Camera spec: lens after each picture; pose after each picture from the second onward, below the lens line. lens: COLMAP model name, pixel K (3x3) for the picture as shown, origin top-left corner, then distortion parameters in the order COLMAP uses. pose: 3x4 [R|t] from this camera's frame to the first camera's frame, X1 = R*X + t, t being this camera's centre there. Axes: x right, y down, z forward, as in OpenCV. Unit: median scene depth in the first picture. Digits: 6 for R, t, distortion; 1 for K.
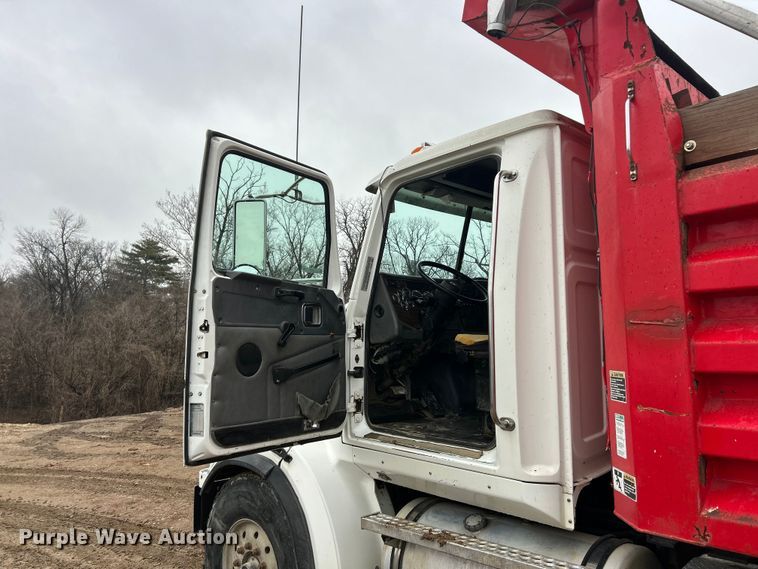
lens RADIAL K [[566.7, 0, 379.0], [0, 566.7, 284.5], [0, 0, 1]] dist [0.025997, -0.000907]
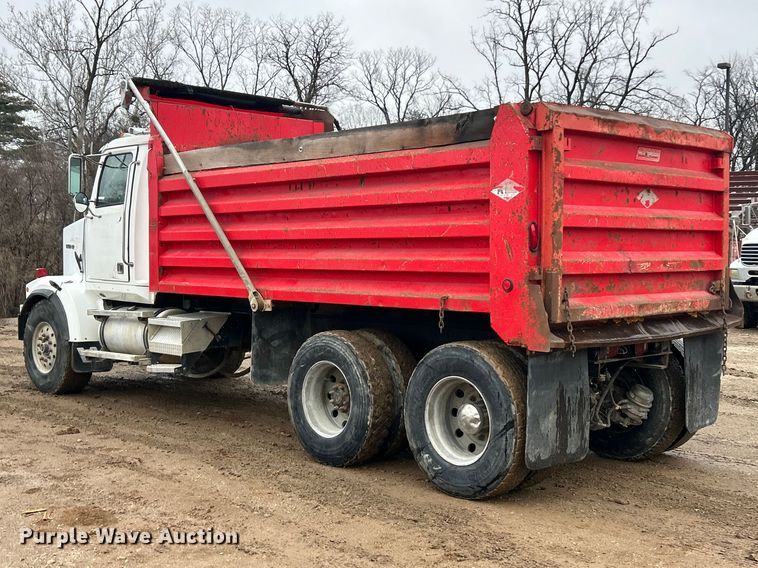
lens RADIAL K [[984.7, 0, 379.0], [0, 984.7, 284.0], [0, 0, 1]] dist [0.162659, -0.509412]
pose [[0.999779, 0.016728, -0.012748, 0.080478], [-0.014754, 0.989797, 0.141715, -0.018203], [0.014989, -0.141496, 0.989825, -0.196173]]
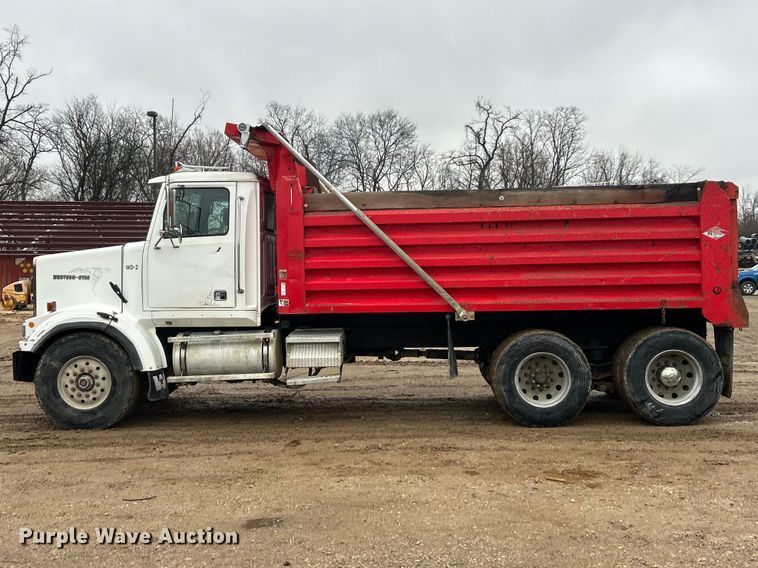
lens RADIAL K [[904.7, 0, 379.0], [0, 904.7, 284.0], [0, 0, 1]] dist [0.044179, -0.021524]
pose [[0.714972, -0.014120, 0.699011, -0.135494], [-0.068066, 0.993641, 0.089692, -0.013097], [-0.695832, -0.111706, 0.709464, -0.148022]]
